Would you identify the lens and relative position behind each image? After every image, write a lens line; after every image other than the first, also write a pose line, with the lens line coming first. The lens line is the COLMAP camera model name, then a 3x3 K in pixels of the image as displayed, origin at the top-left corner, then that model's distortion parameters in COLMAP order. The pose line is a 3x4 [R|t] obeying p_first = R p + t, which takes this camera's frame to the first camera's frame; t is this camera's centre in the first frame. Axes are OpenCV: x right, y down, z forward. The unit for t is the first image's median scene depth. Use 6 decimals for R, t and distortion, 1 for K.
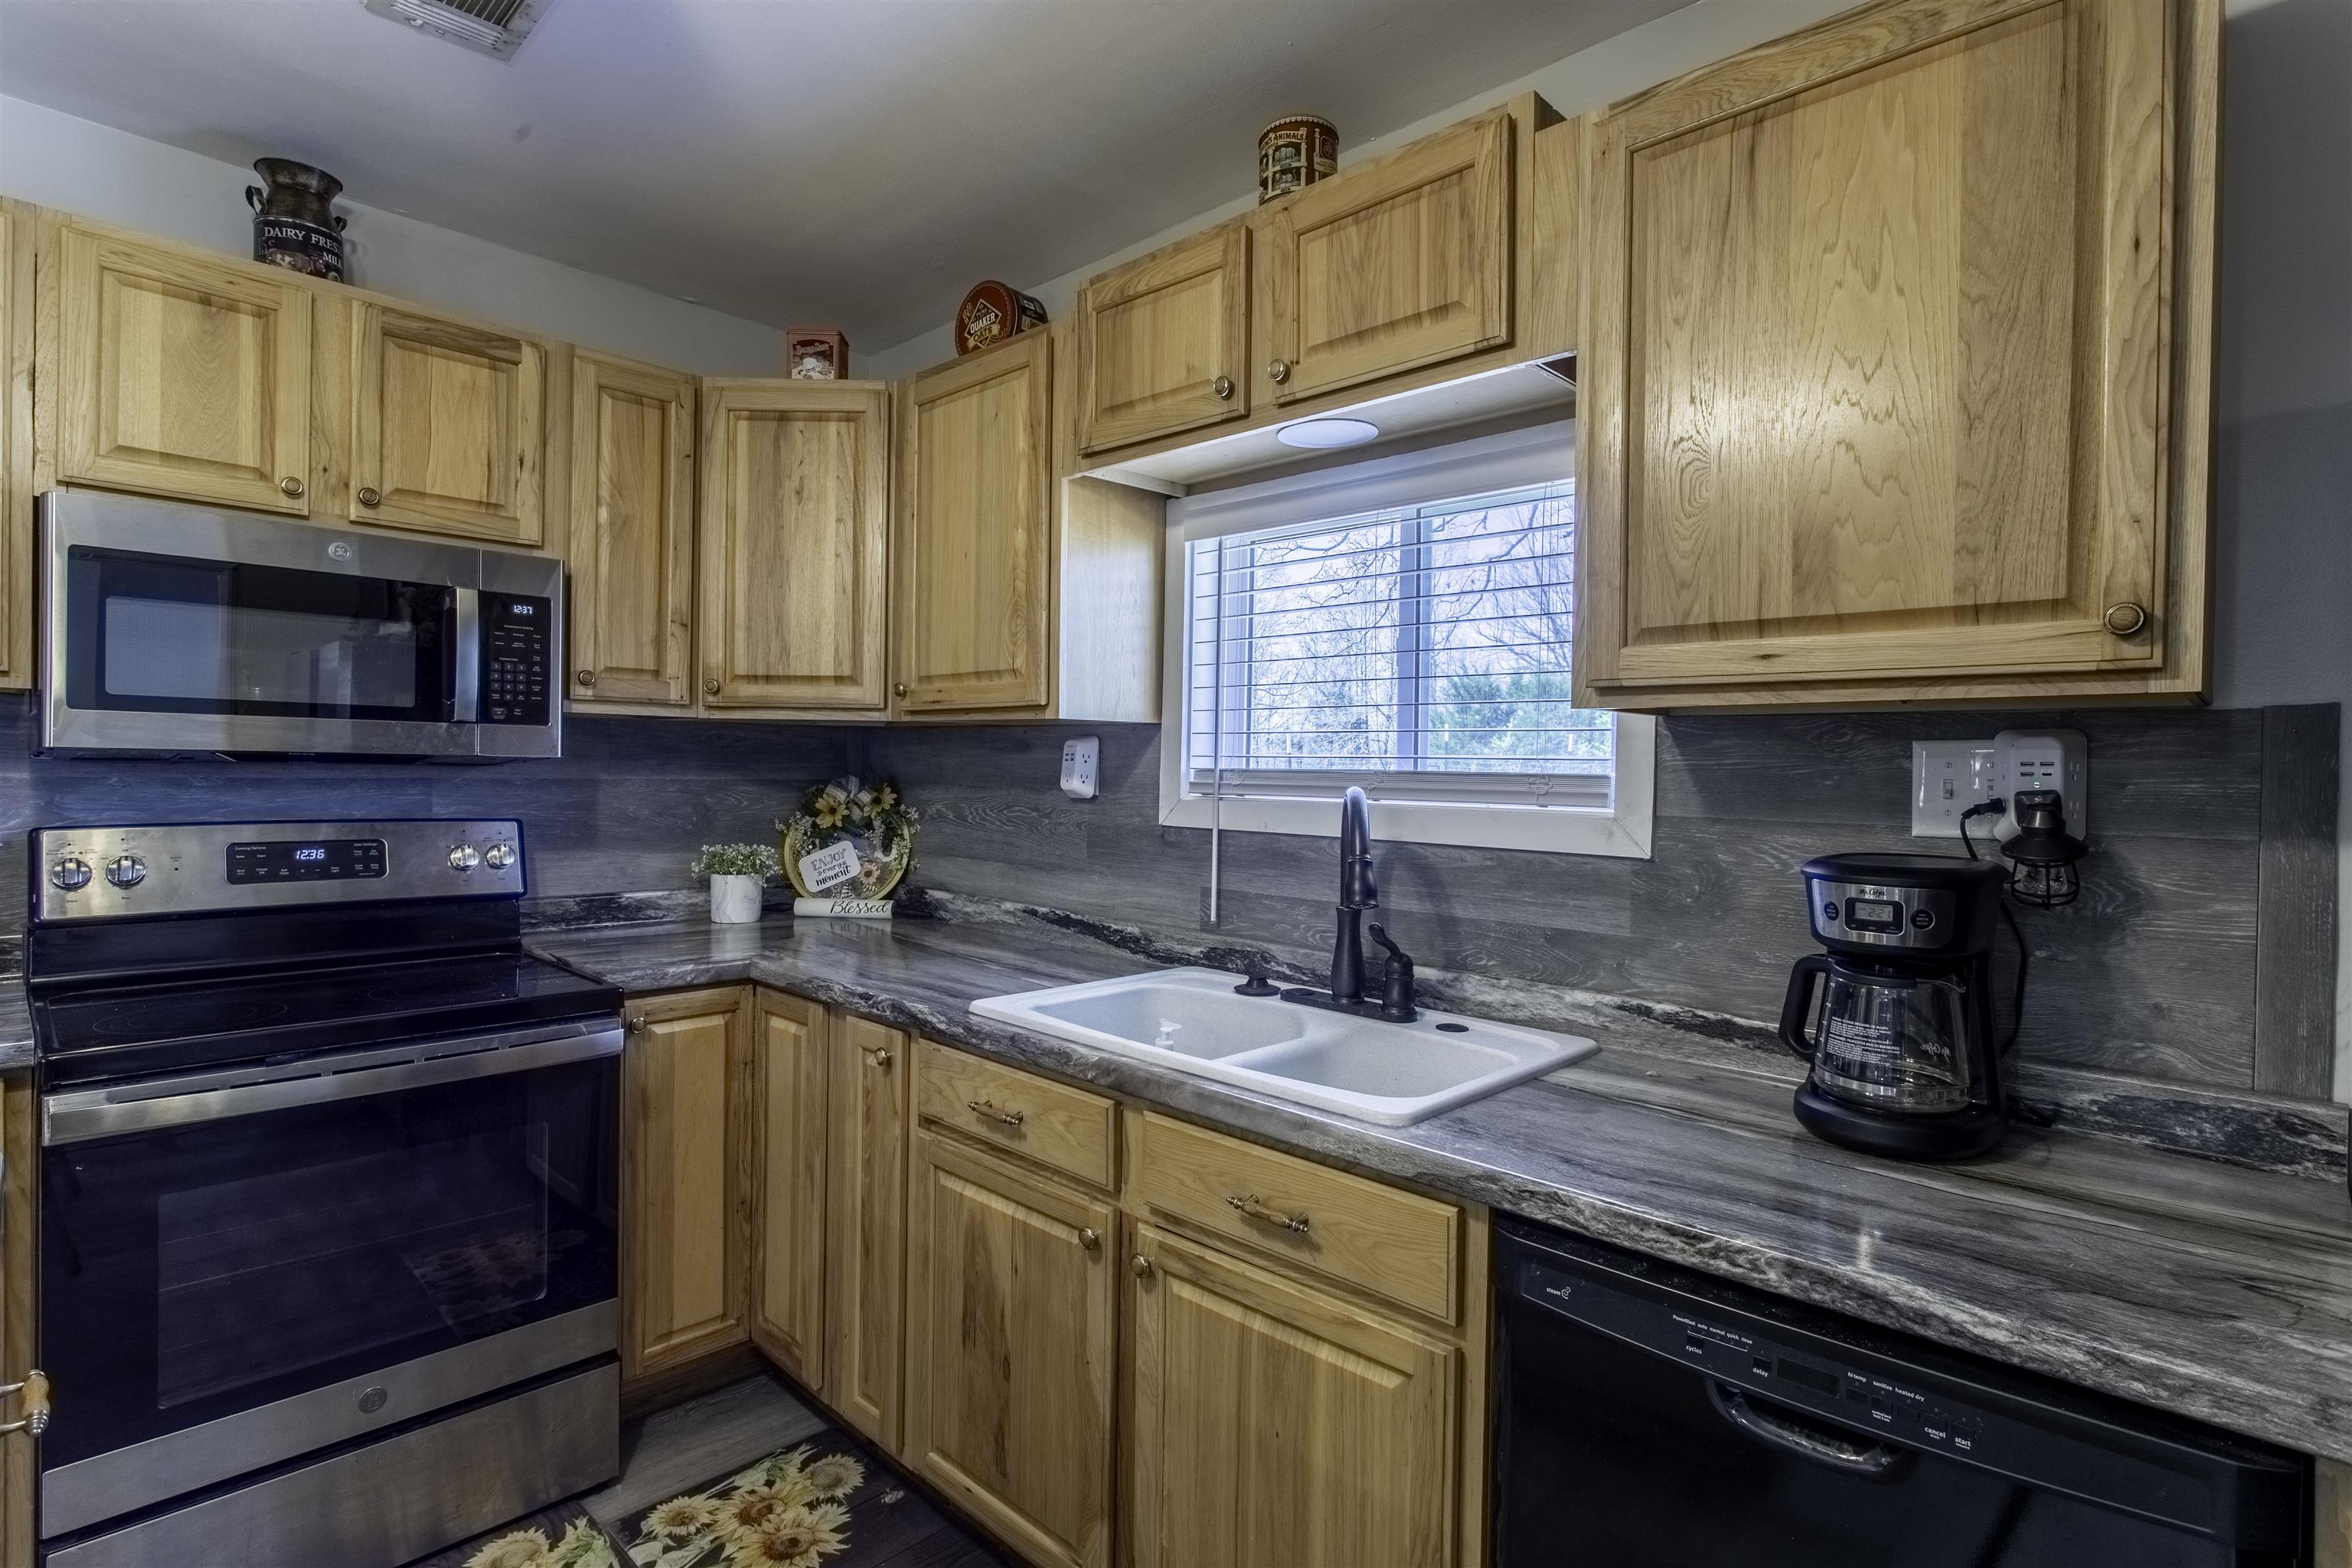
lens RADIAL K [[1157.2, 0, 1181.5], [0, 1157.2, 784.1], [0, 0, 1]] dist [-0.007599, 0.004325]
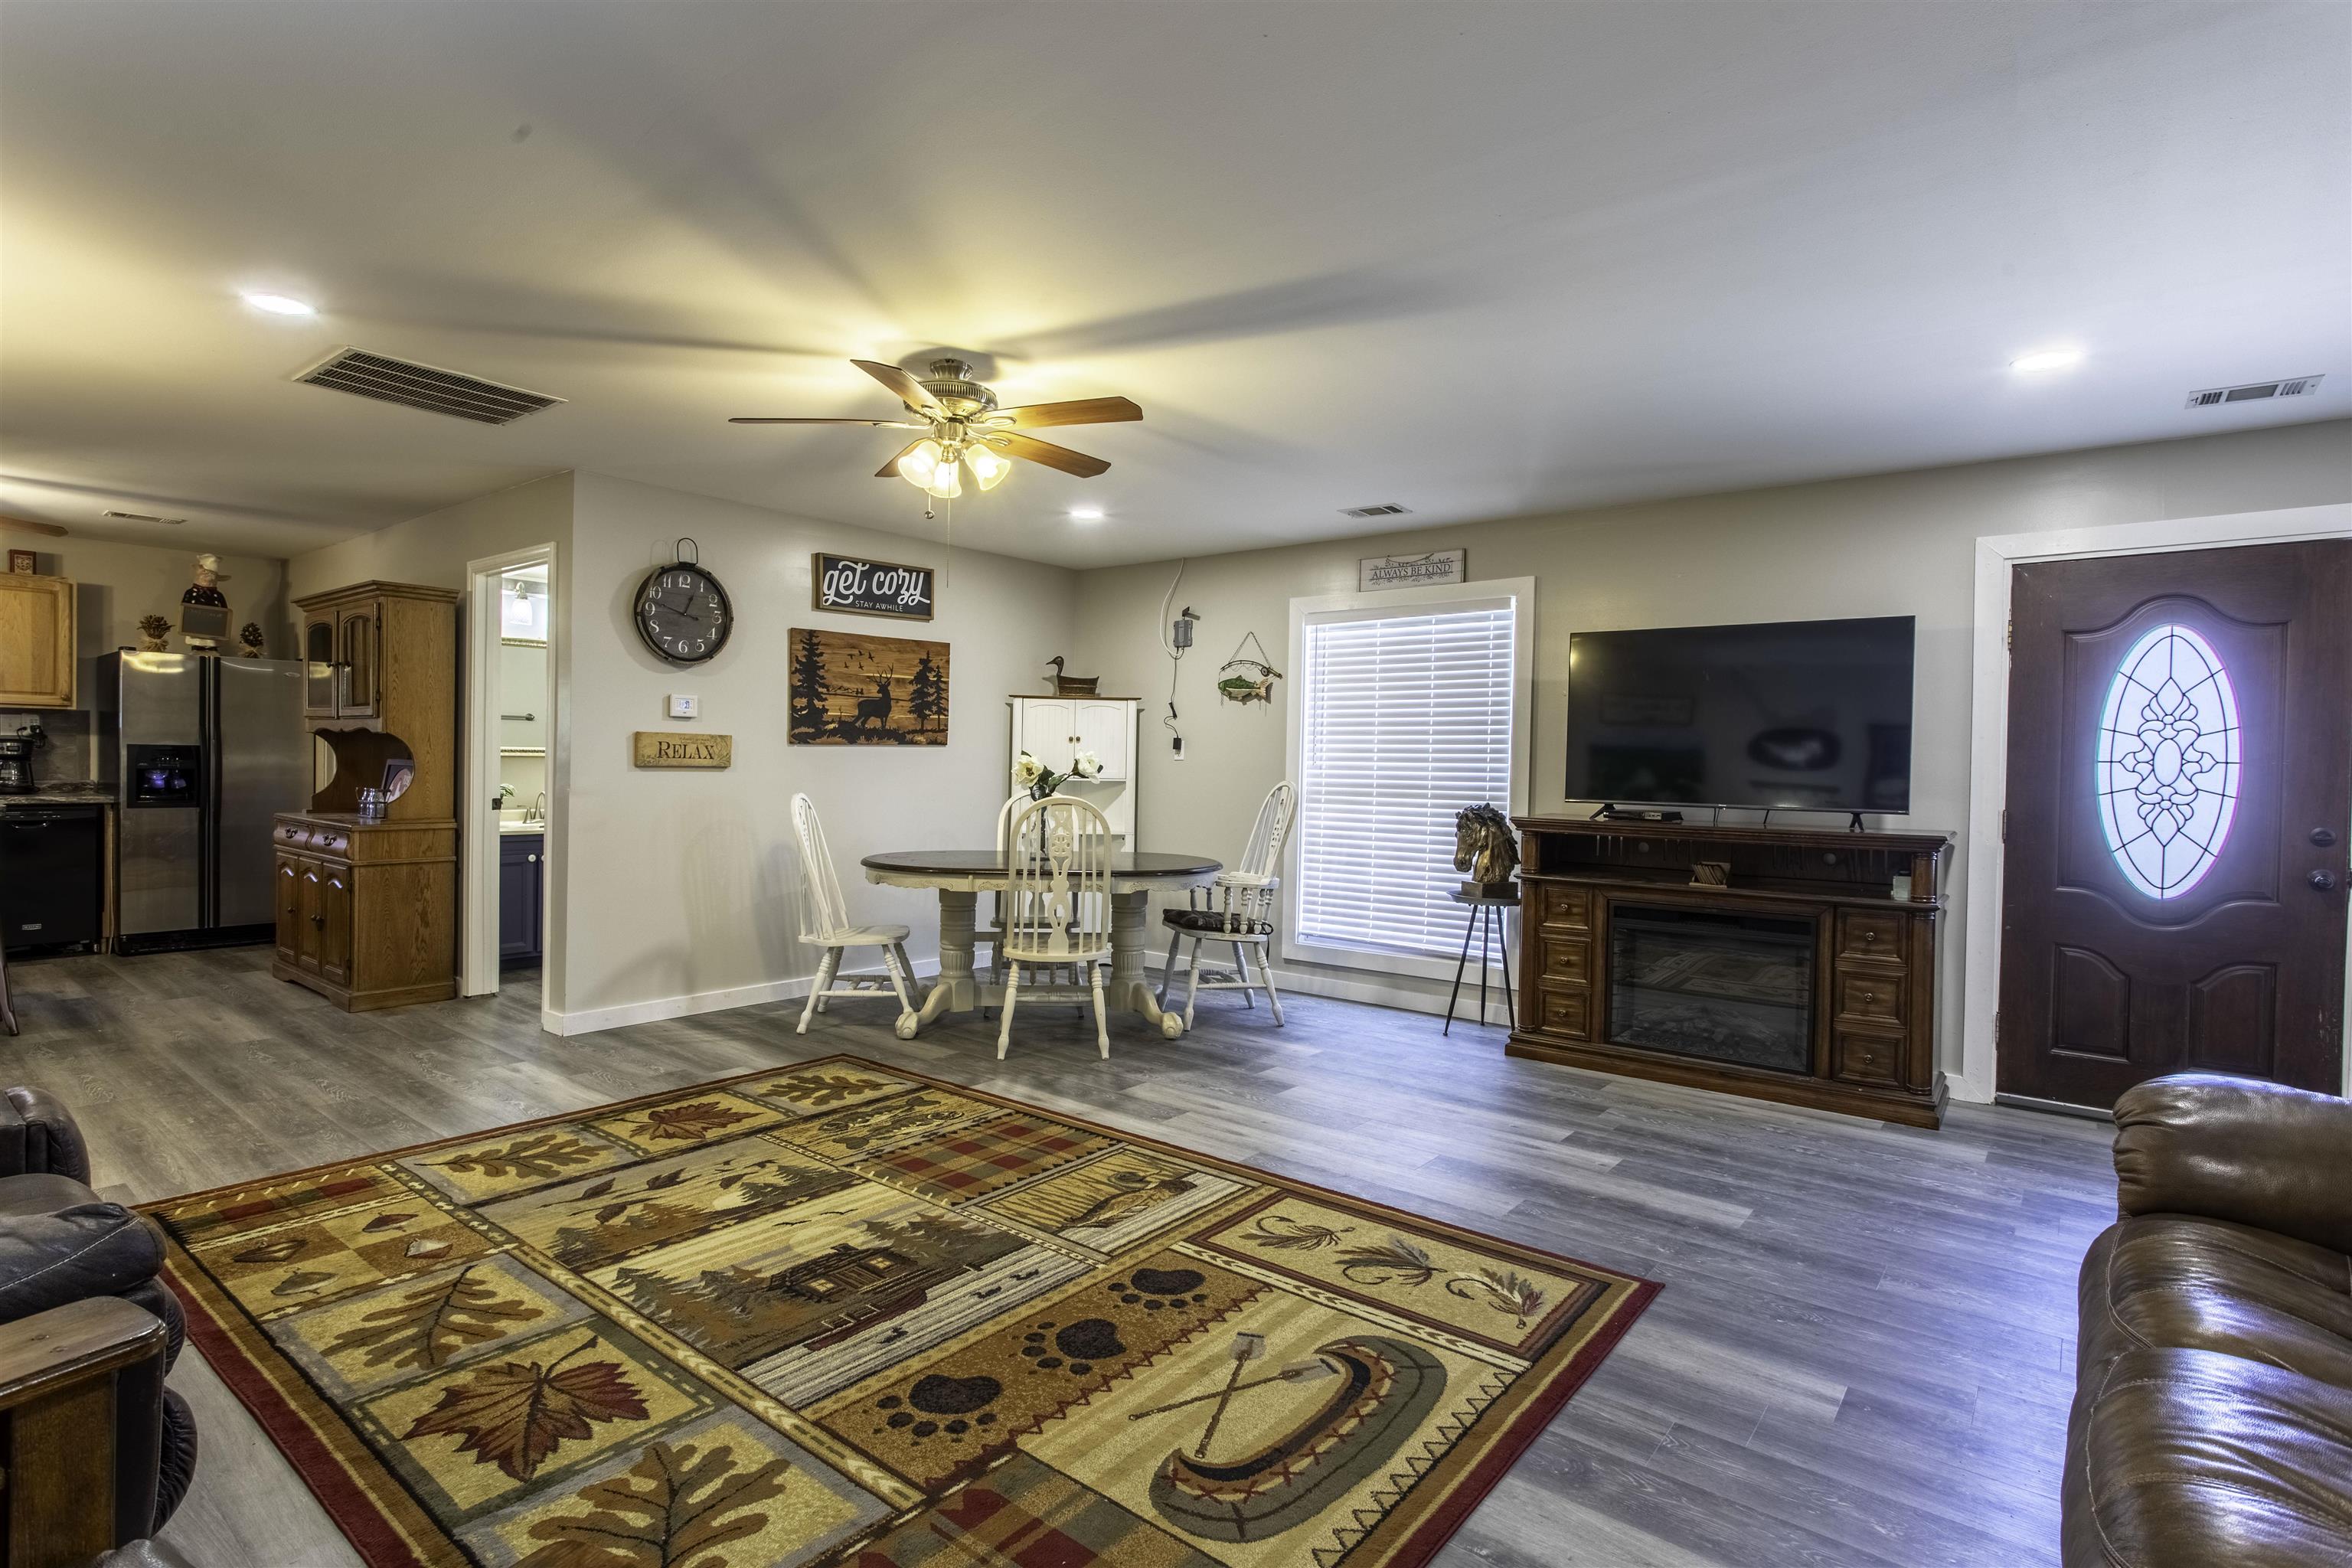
lens RADIAL K [[1157.2, 0, 1160.1], [0, 1157.2, 784.3], [0, 0, 1]] dist [-0.007599, 0.004325]
pose [[-0.064552, -0.040035, 0.997111, -3.482264], [-0.005444, 0.999194, 0.039766, 0.027476], [-0.997899, -0.002861, -0.064718, -2.703418]]
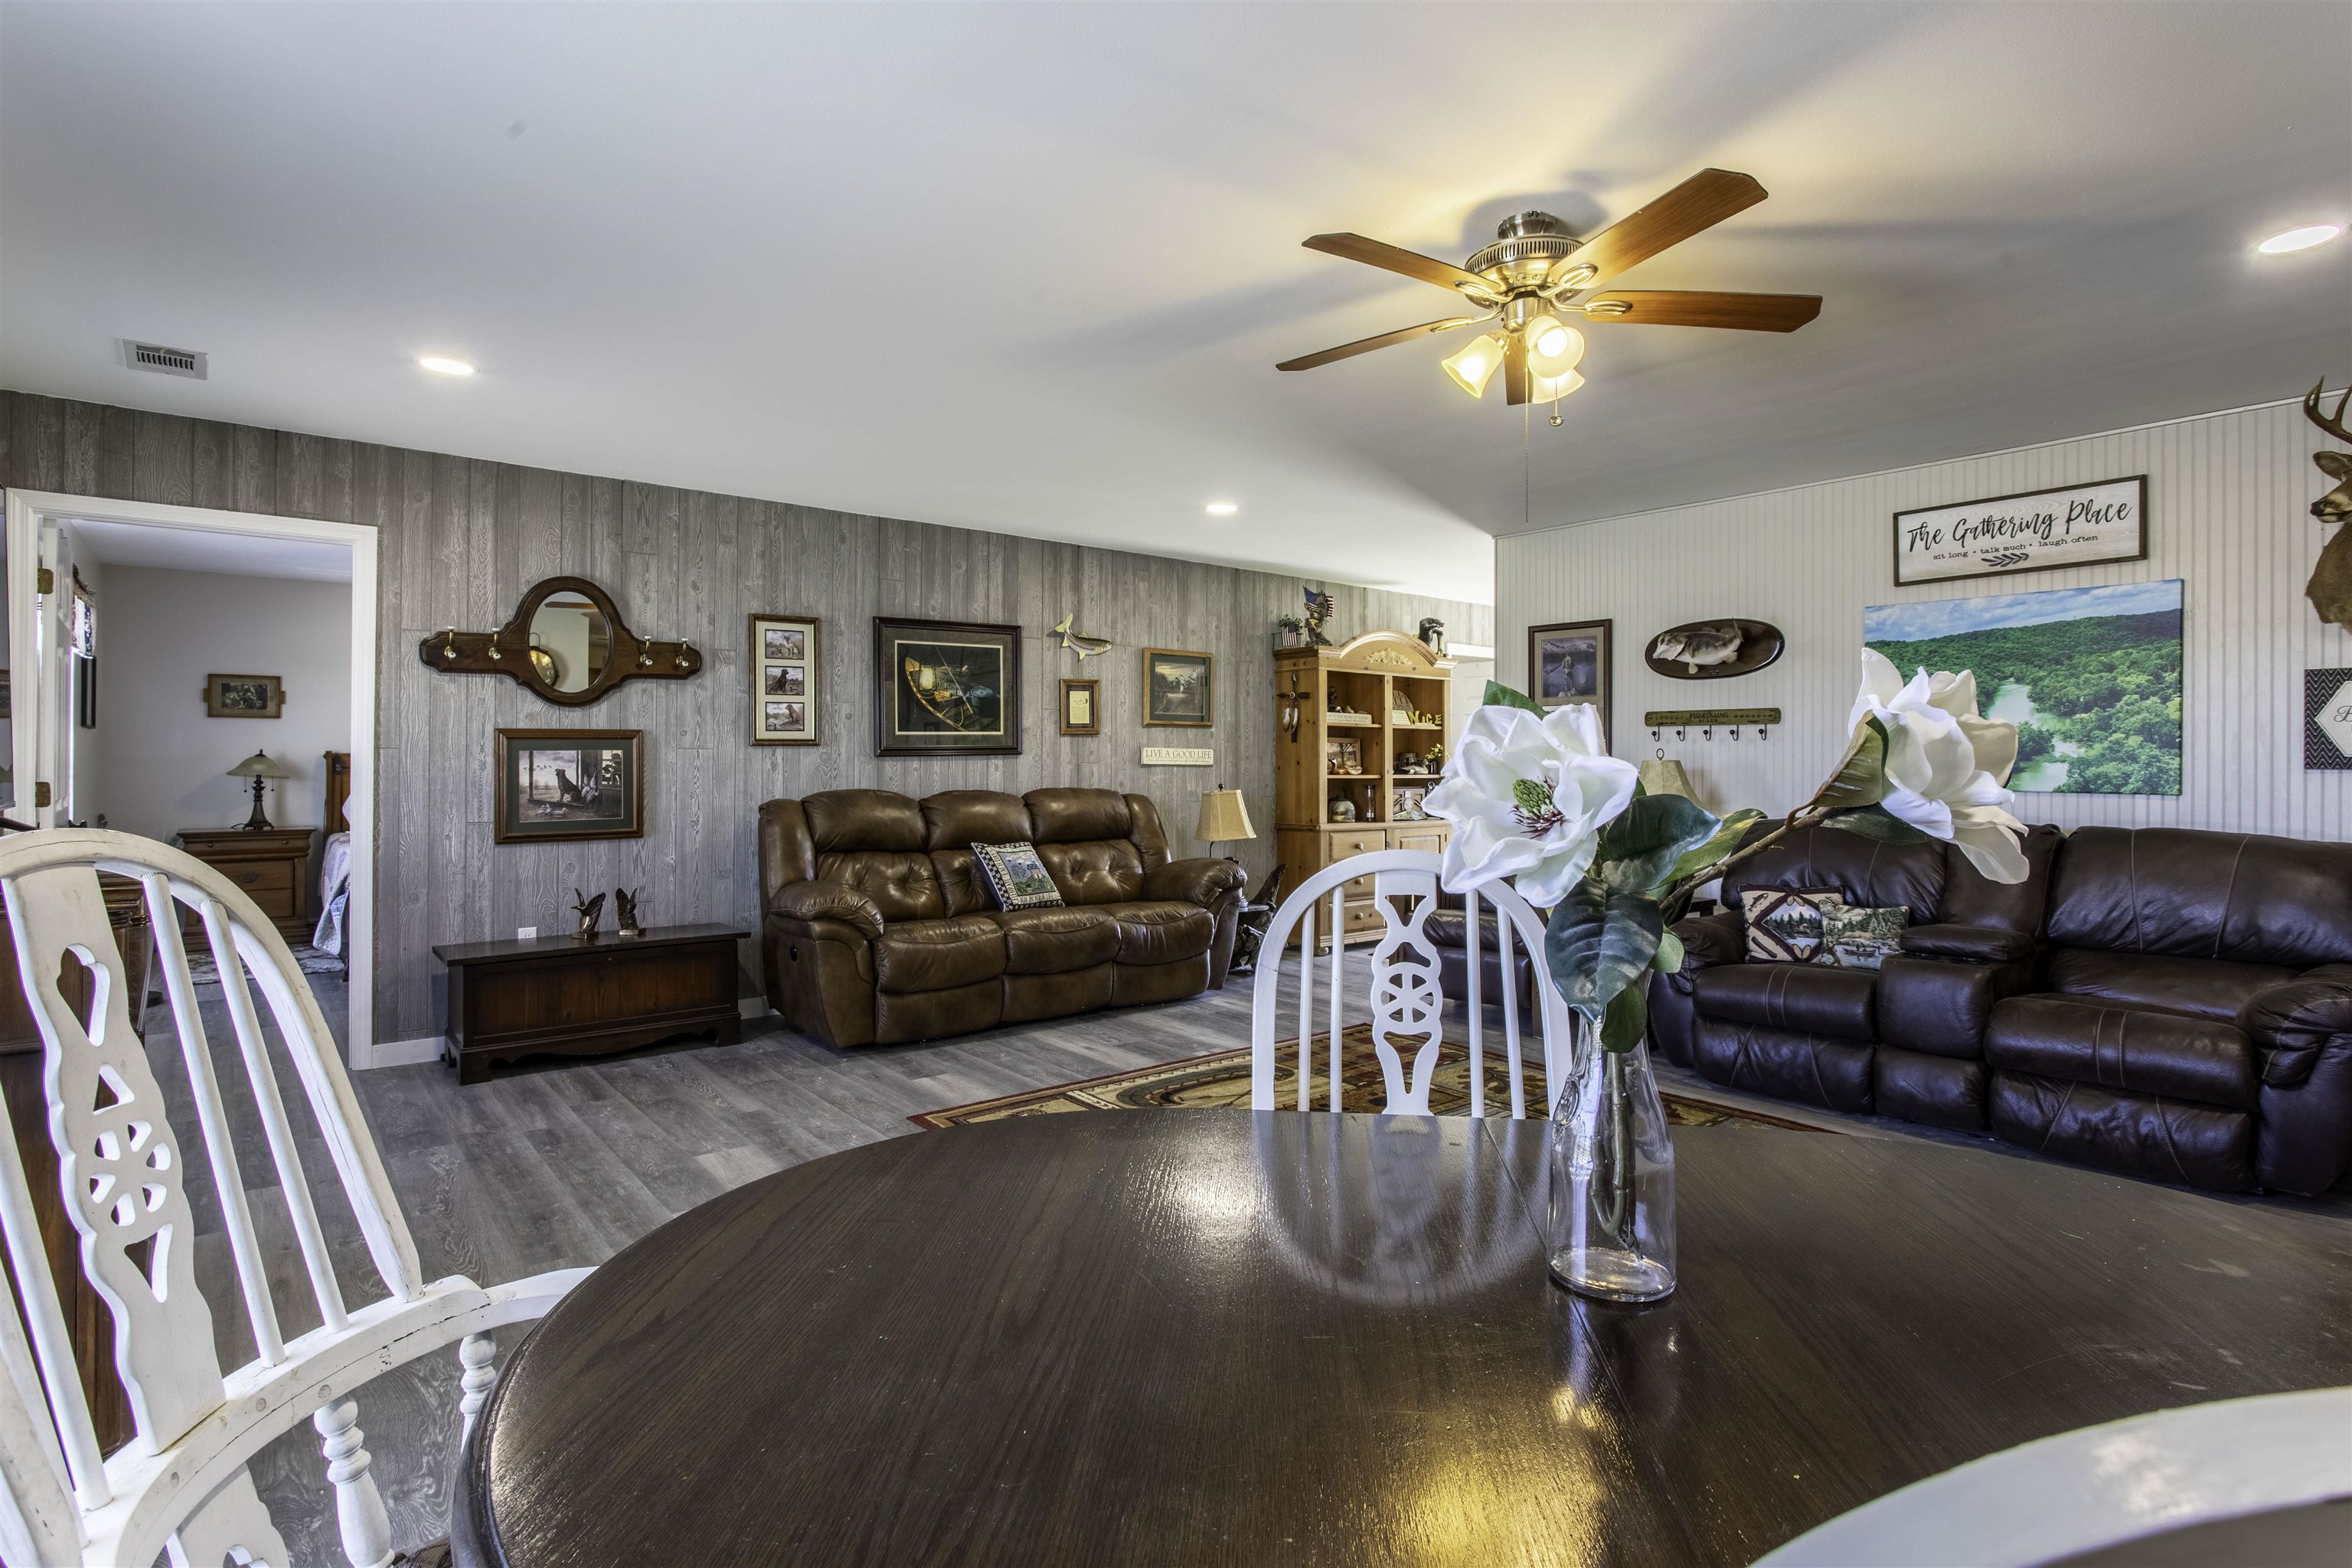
lens RADIAL K [[1157.2, 0, 1153.7], [0, 1157.2, 756.5], [0, 0, 1]] dist [-0.007599, 0.004325]
pose [[-0.147972, -0.022609, -0.988733, 0.111538], [-0.021653, 0.999573, -0.019616, 0.107856], [0.988754, 0.018507, -0.148399, -2.707849]]
